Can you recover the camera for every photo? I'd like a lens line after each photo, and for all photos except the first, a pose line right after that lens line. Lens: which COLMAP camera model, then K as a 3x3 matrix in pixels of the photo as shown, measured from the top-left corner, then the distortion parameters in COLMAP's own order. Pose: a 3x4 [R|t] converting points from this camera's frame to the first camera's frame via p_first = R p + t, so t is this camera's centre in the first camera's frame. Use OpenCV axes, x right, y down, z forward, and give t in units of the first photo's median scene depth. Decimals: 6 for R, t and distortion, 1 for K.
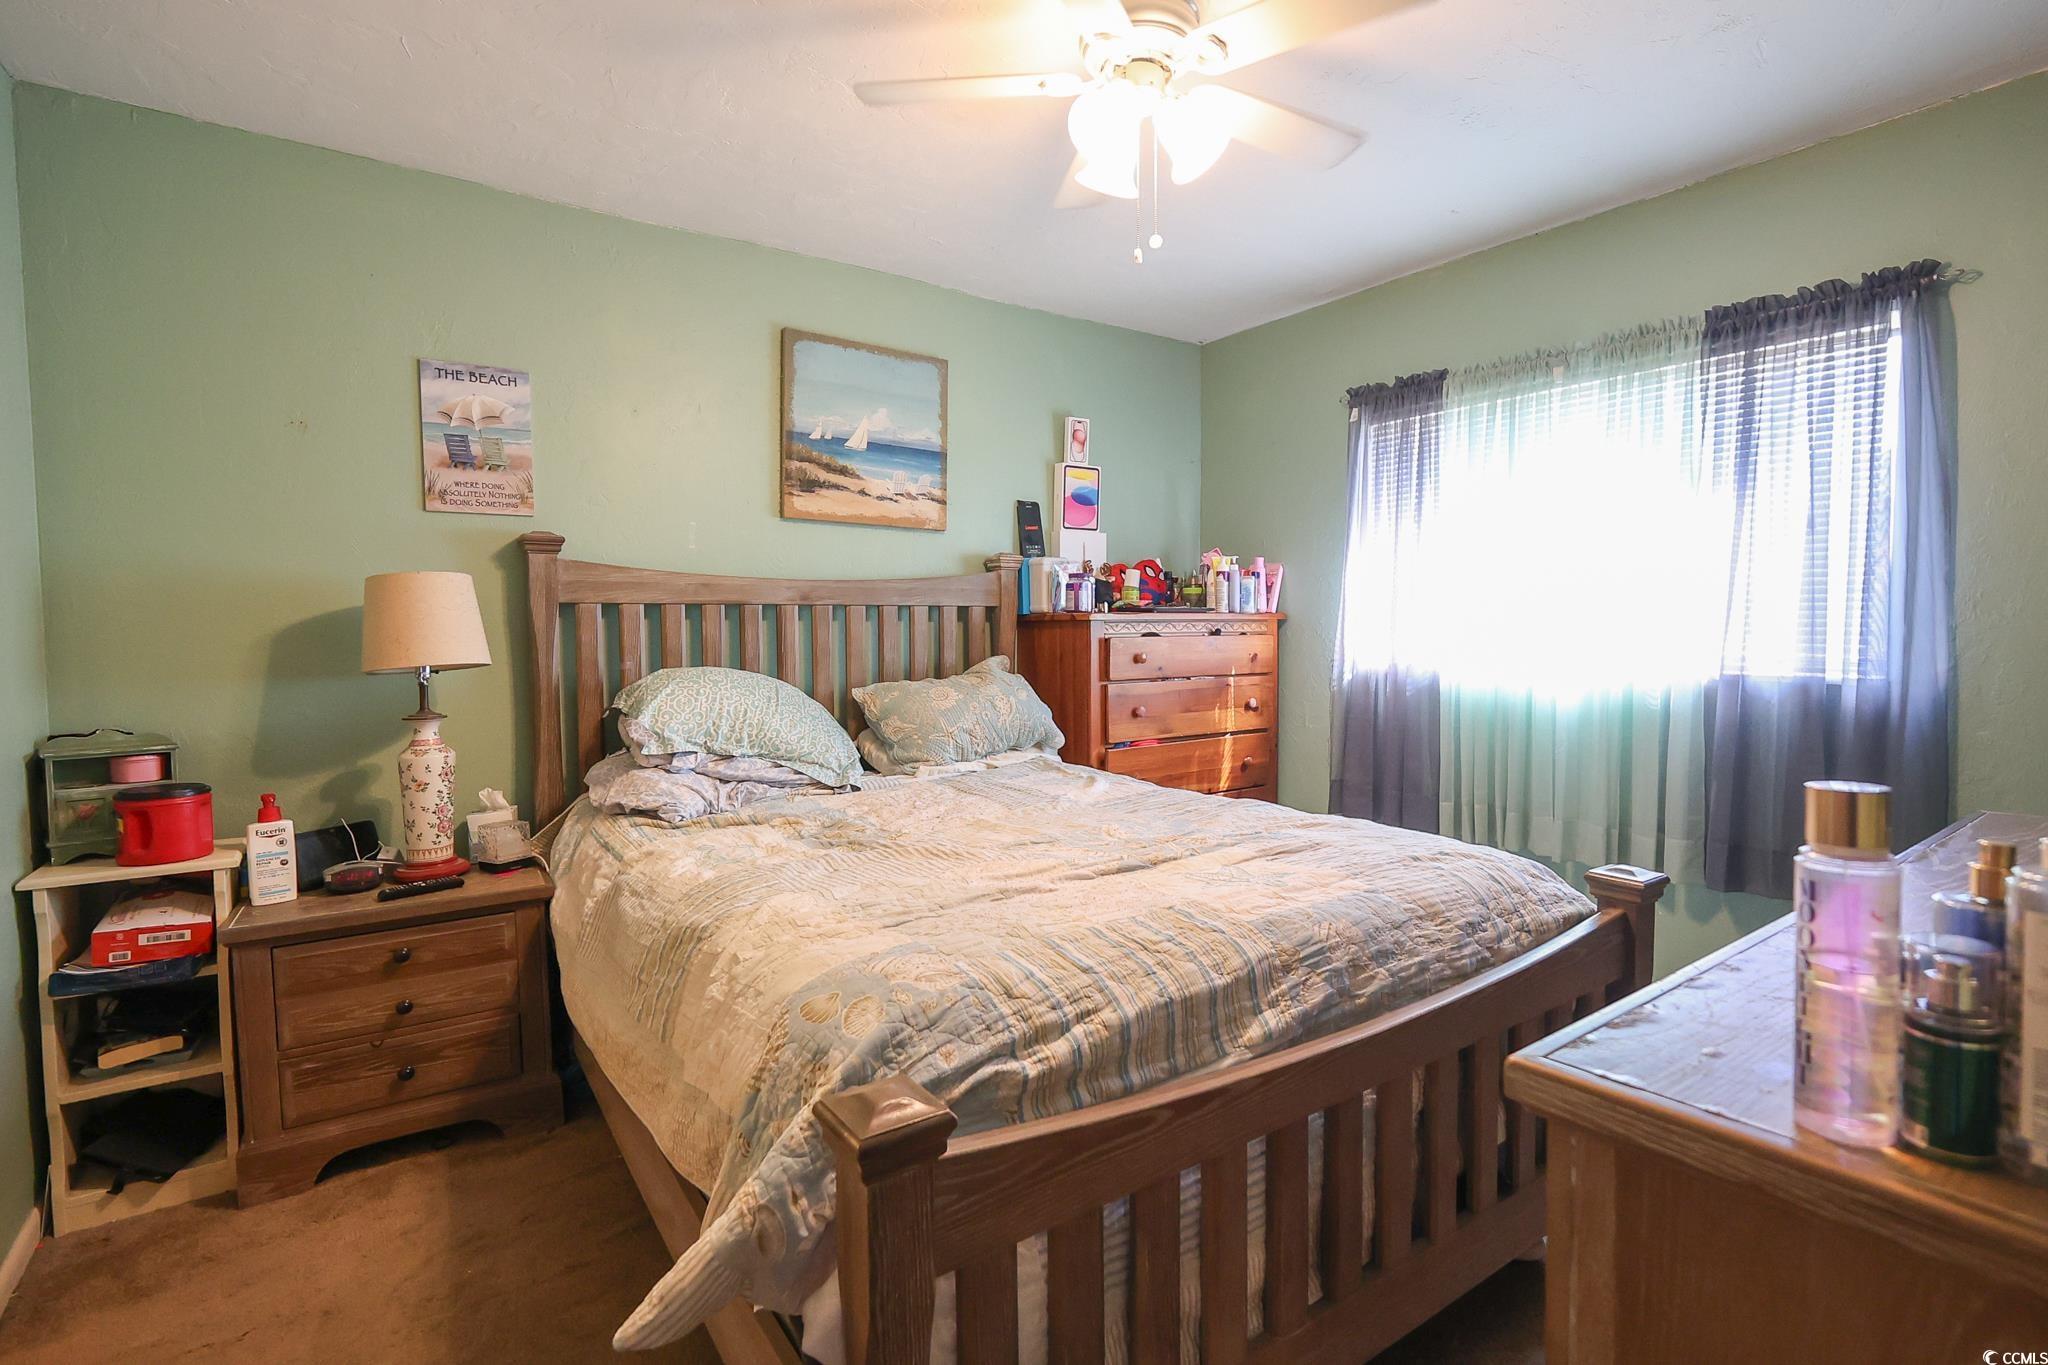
lens RADIAL K [[975.8, 0, 1028.9], [0, 975.8, 671.8], [0, 0, 1]] dist [-0.014440, 0.004807]
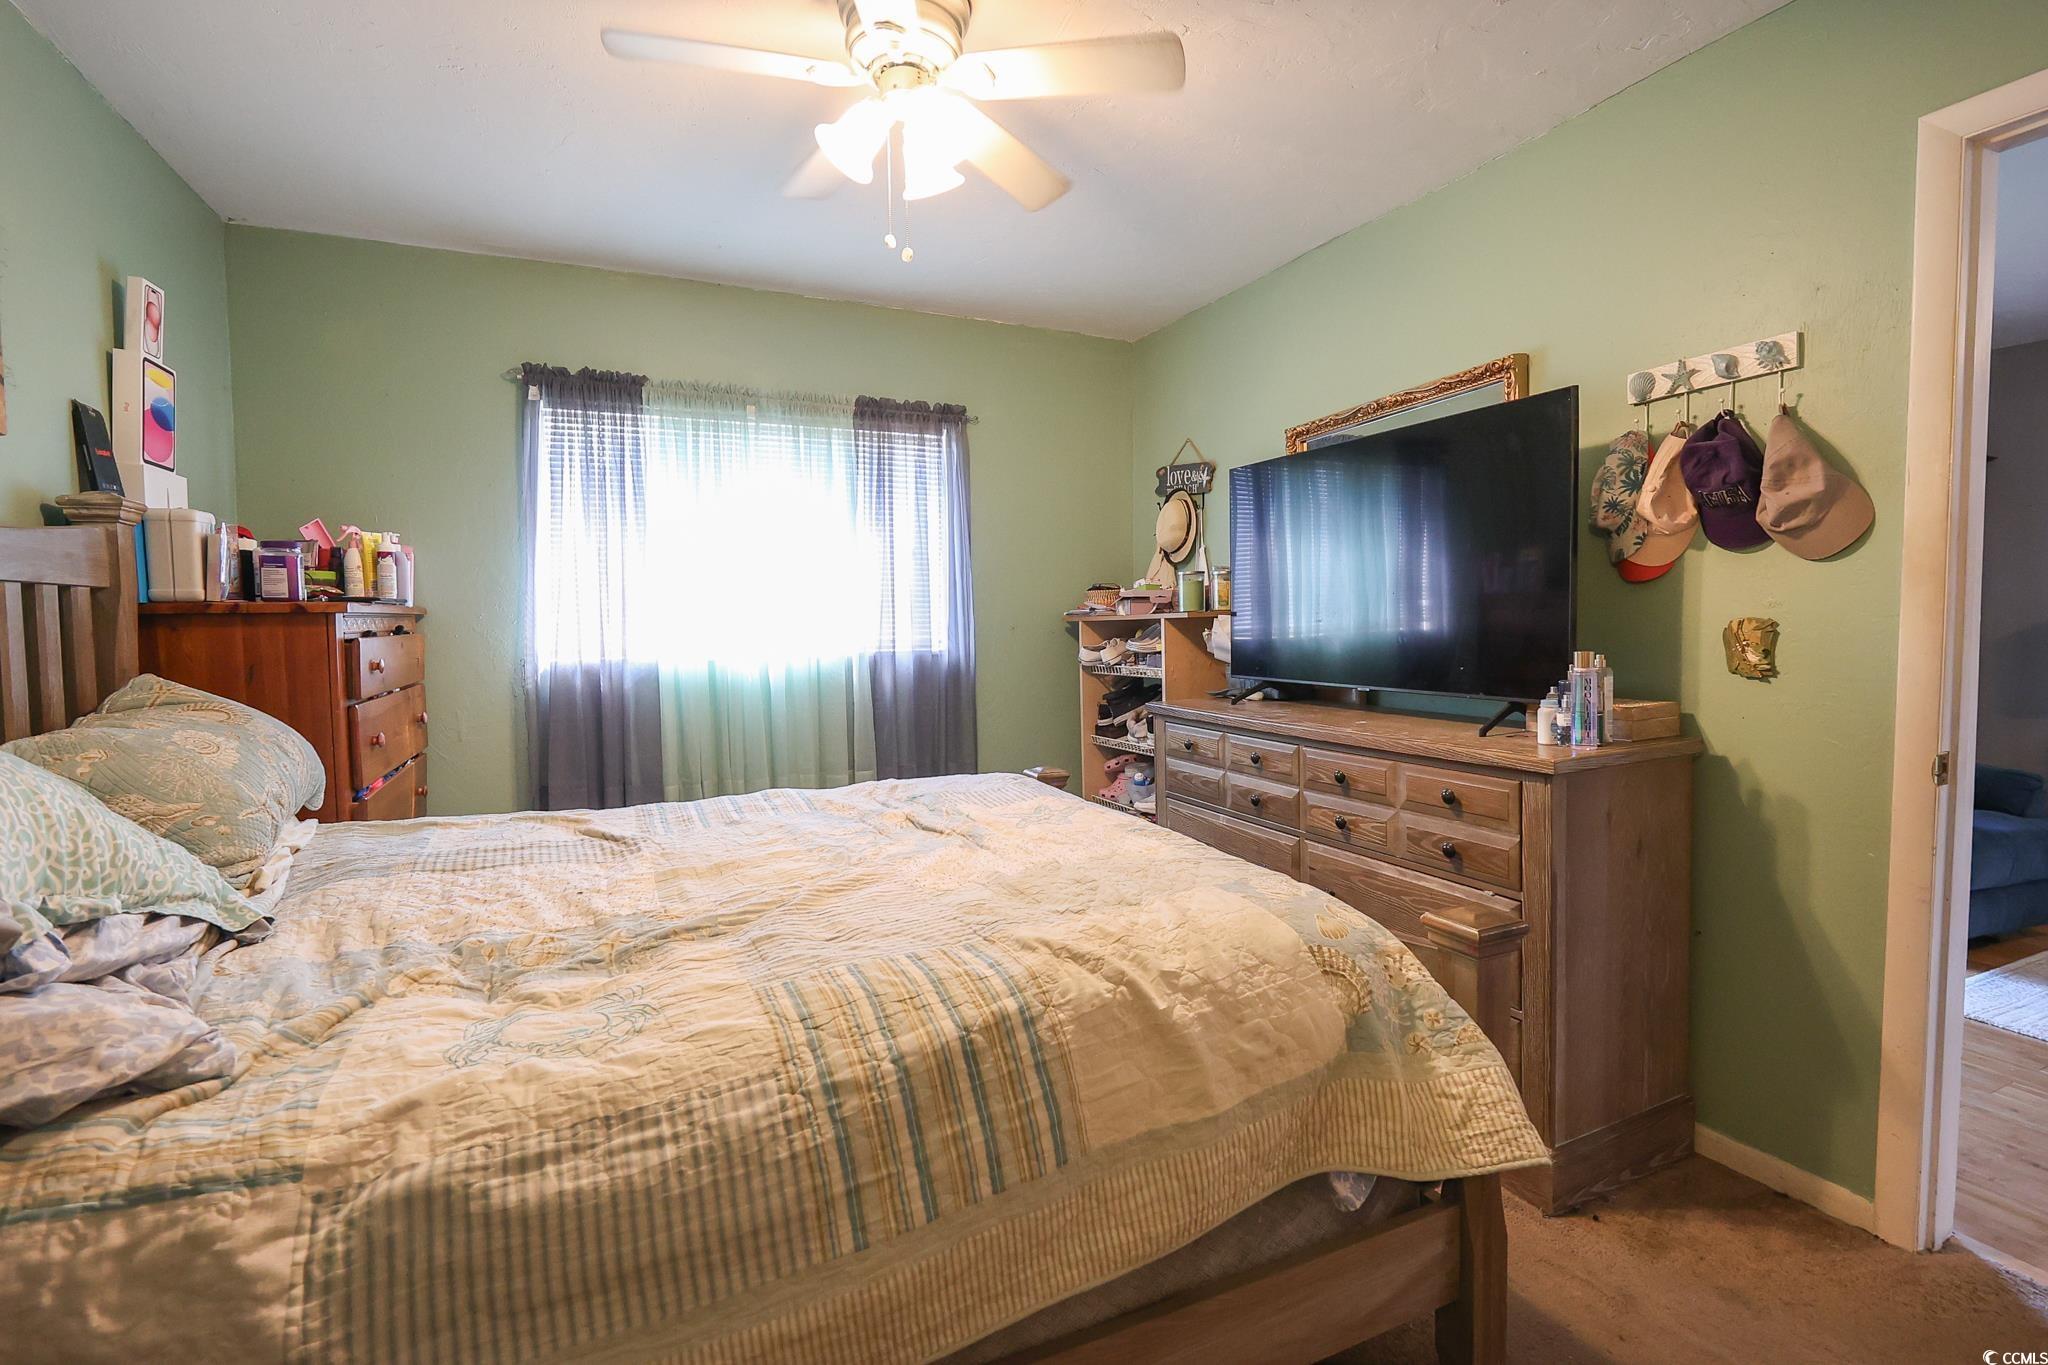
lens RADIAL K [[935.9, 0, 1026.0], [0, 935.9, 671.2], [0, 0, 1]] dist [-0.014278, 0.004535]
pose [[0.186105, -0.053164, 0.981090, -0.524667], [0.055254, 0.997521, 0.043574, -0.014286], [-0.980975, 0.046100, 0.188581, 0.436144]]
